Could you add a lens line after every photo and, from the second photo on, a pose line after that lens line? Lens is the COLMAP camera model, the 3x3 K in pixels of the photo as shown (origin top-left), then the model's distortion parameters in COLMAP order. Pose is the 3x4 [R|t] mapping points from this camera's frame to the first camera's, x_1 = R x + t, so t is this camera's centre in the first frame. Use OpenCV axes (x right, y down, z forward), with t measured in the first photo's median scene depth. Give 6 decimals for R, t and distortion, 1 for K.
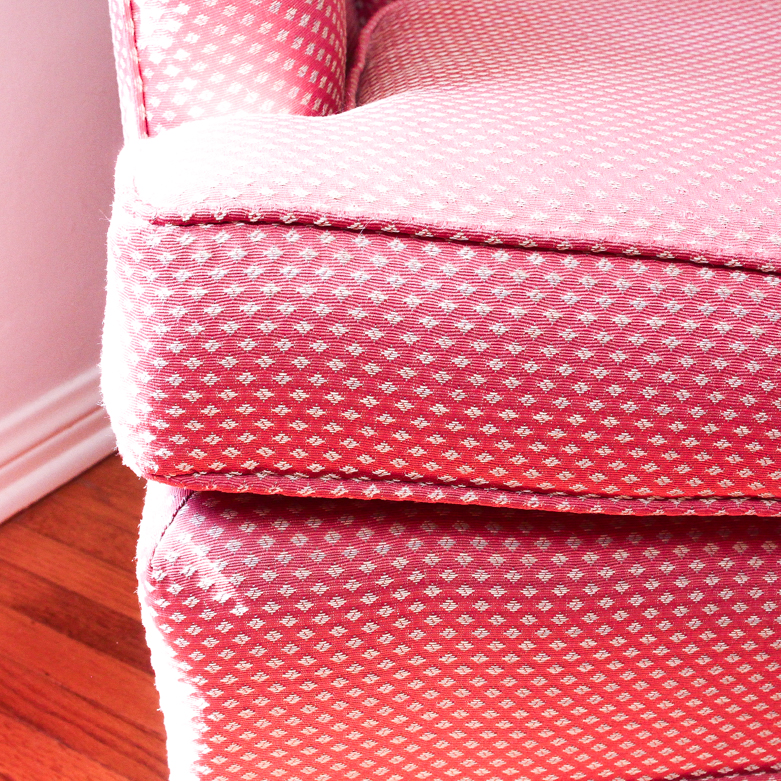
lens RADIAL K [[1257.3, 0, 389.2], [0, 1257.3, 388.4], [0, 0, 1]] dist [-0.033822, 0.000000]
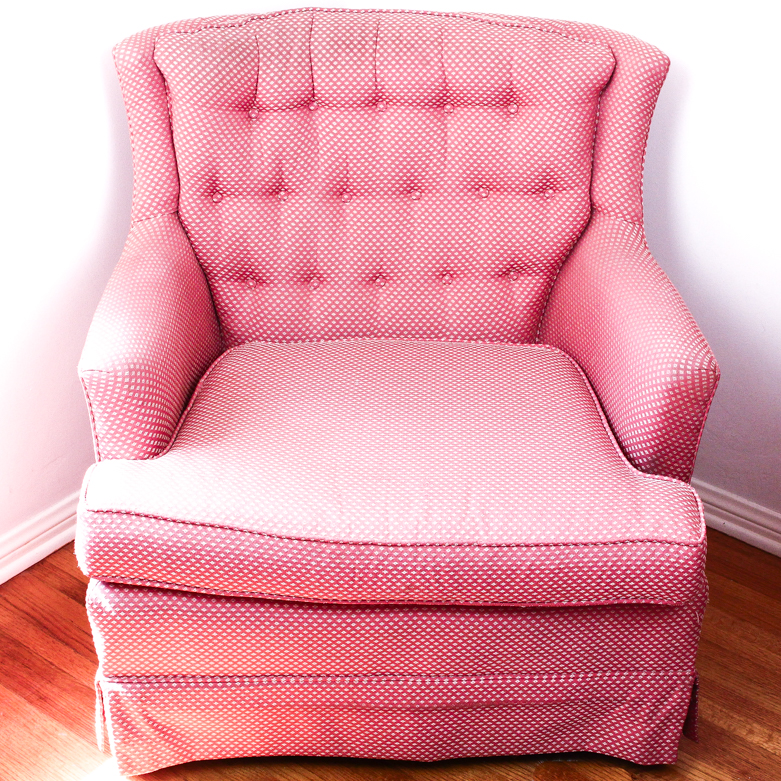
lens RADIAL K [[1257.3, 0, 391.3], [0, 1257.3, 392.1], [0, 0, 1]] dist [-0.033822, 0.000000]
pose [[0.995839, 0.057376, -0.070795, 0.861422], [-0.053744, 0.997190, 0.052184, -0.658828], [0.073591, -0.048162, 0.996125, -2.365551]]
